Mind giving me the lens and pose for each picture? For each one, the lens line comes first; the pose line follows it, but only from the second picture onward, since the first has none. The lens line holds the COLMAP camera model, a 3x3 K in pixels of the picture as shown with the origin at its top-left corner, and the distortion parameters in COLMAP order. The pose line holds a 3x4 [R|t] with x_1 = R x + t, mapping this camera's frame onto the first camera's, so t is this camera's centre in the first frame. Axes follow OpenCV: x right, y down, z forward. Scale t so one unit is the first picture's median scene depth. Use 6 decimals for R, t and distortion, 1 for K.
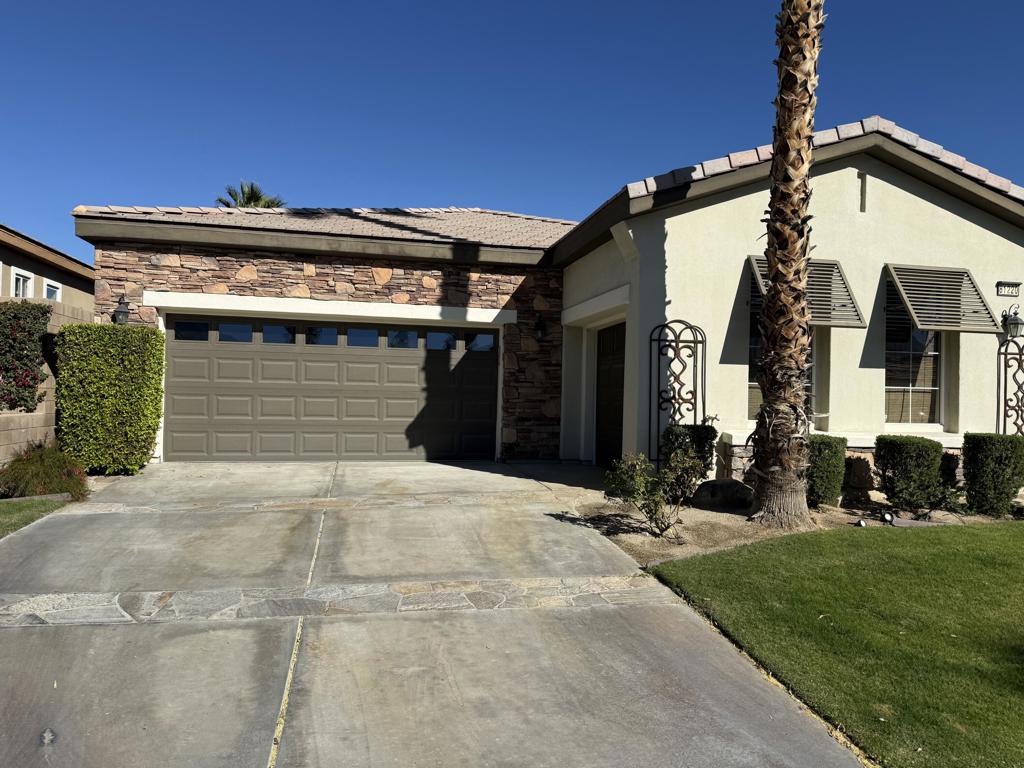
lens RADIAL K [[712.1, 0, 512.0], [0, 712.1, 384.0], [0, 0, 1]] dist [0.075898, -0.103155]
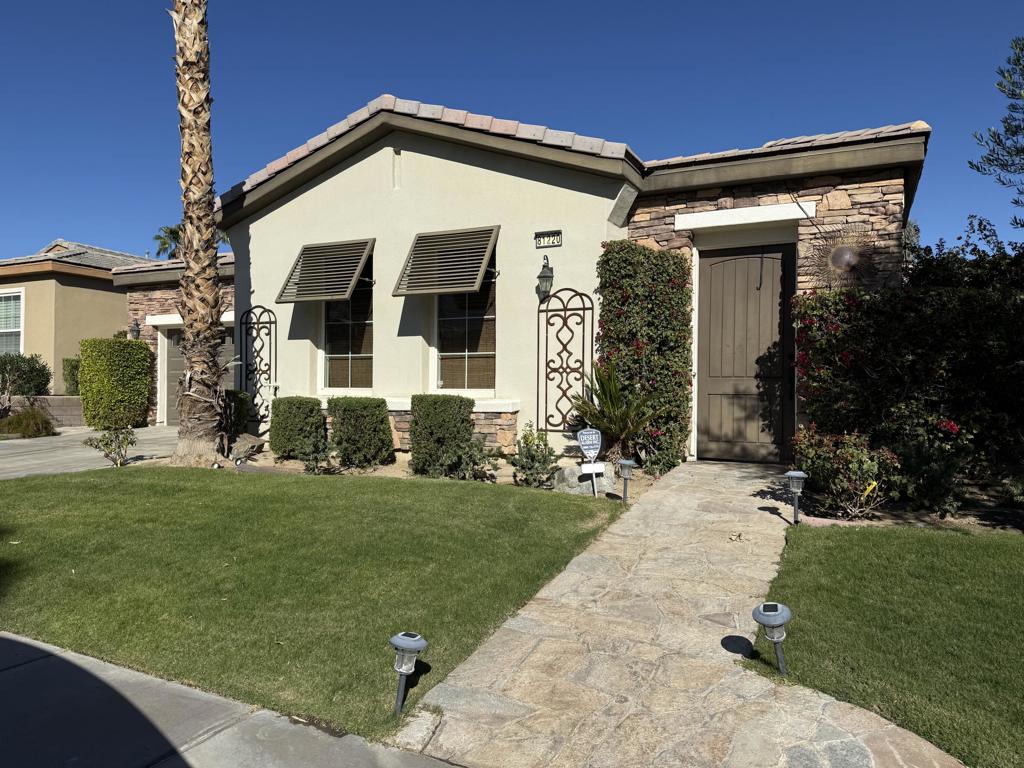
lens RADIAL K [[721.5, 0, 499.6], [0, 721.5, 385.0], [0, 0, 1]] dist [0.060961, -0.087925]
pose [[0.798817, -0.014430, -0.601400, 1.482765], [0.033689, 0.999216, 0.020773, 0.038553], [0.600629, -0.036855, 0.798678, 0.284985]]
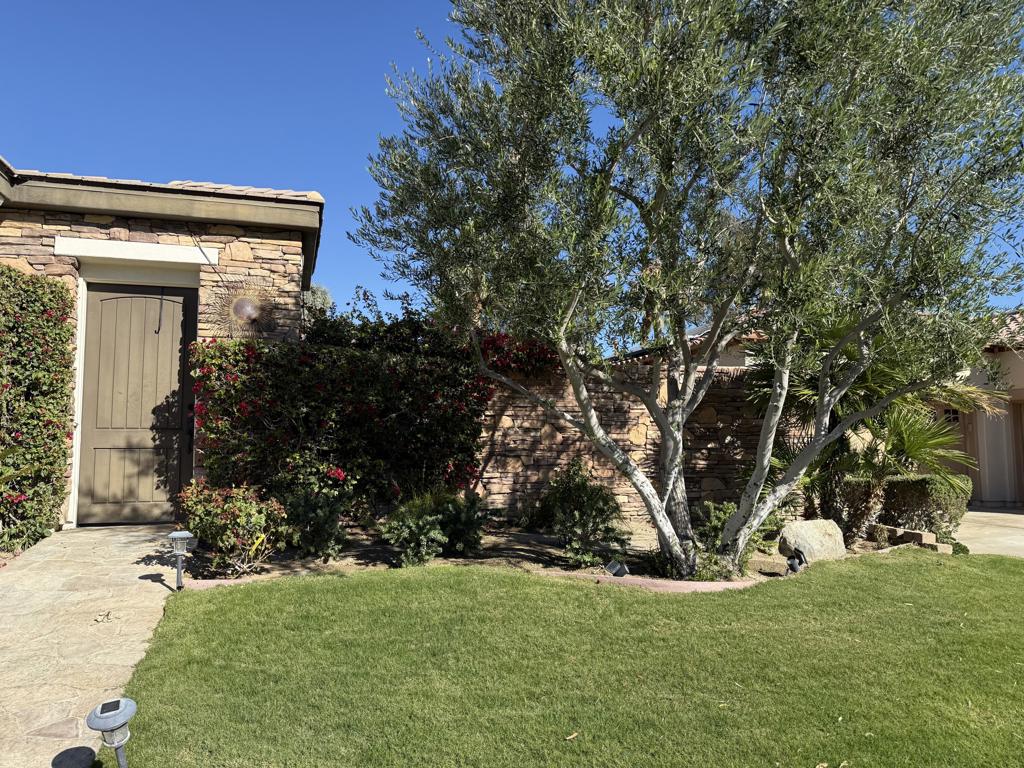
lens RADIAL K [[711.3, 0, 515.1], [0, 711.3, 377.5], [0, 0, 1]] dist [0.074565, -0.103502]
pose [[0.993167, -0.011413, 0.116143, 1.515757], [0.016341, 0.999002, -0.041570, 0.042101], [-0.115553, 0.043184, 0.992362, 0.358991]]
